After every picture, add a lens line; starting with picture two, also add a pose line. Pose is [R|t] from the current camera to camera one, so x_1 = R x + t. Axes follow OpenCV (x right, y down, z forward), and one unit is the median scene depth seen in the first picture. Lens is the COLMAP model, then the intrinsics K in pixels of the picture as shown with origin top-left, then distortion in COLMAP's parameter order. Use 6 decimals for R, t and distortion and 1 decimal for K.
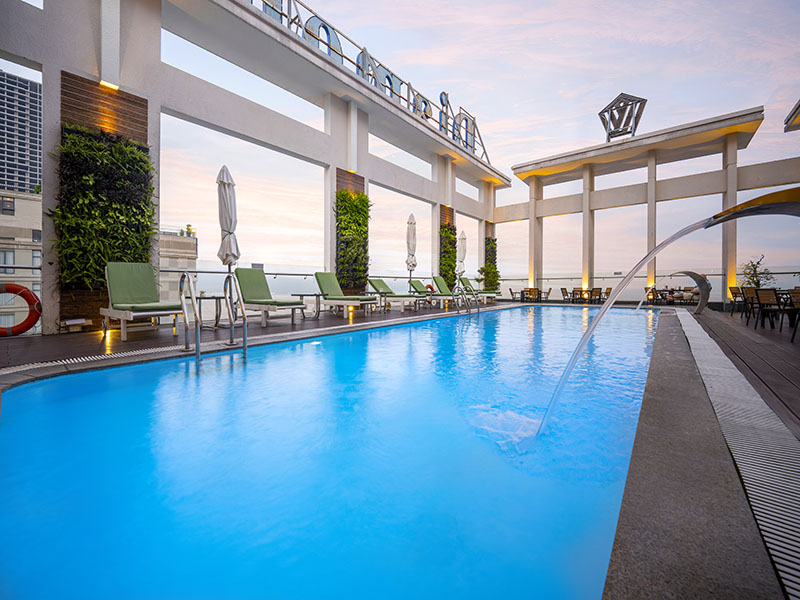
lens RADIAL K [[325.1, 0, 400.0], [0, 325.1, 300.0], [0, 0, 1]] dist [0.001930, -0.000239]
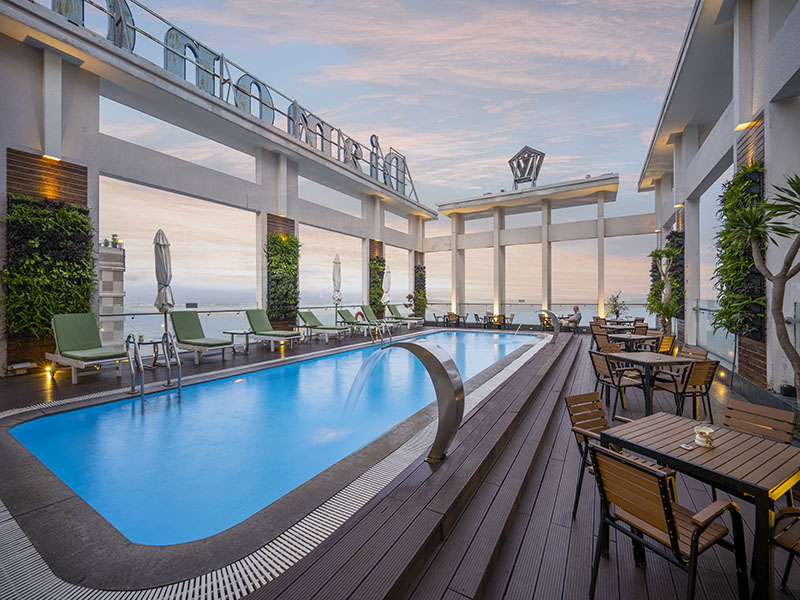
lens RADIAL K [[329.5, 0, 393.7], [0, 329.5, 313.8], [0, 0, 1]] dist [-0.001246, -0.000355]
pose [[0.991719, -0.005411, 0.128313, 0.083800], [0.005038, 0.999982, 0.003238, -0.060036], [-0.128328, -0.002565, 0.991728, -0.169932]]
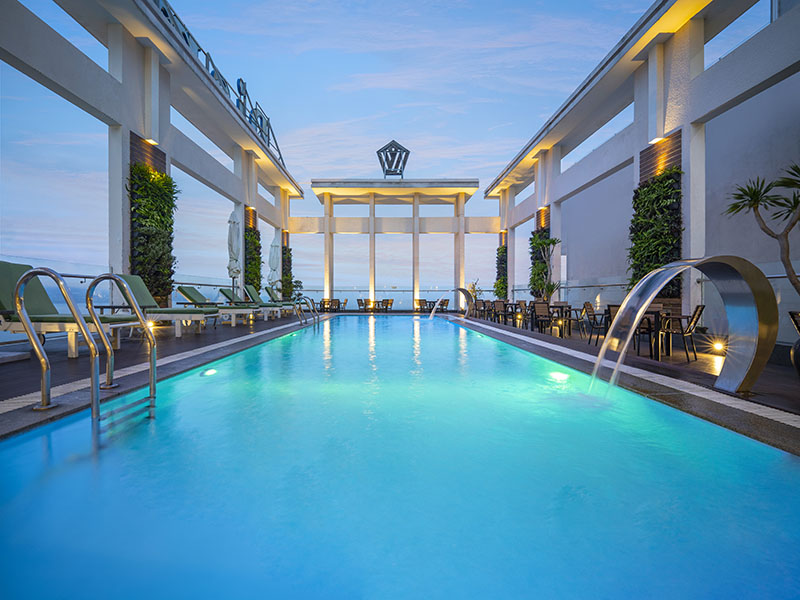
lens RADIAL K [[330.8, 0, 377.0], [0, 330.8, 311.6], [0, 0, 1]] dist [0.001172, -0.000080]
pose [[0.794009, -0.014229, 0.607740, -0.201012], [0.011864, 0.999898, 0.007910, -0.002904], [-0.607790, 0.000929, 0.794097, 0.074655]]
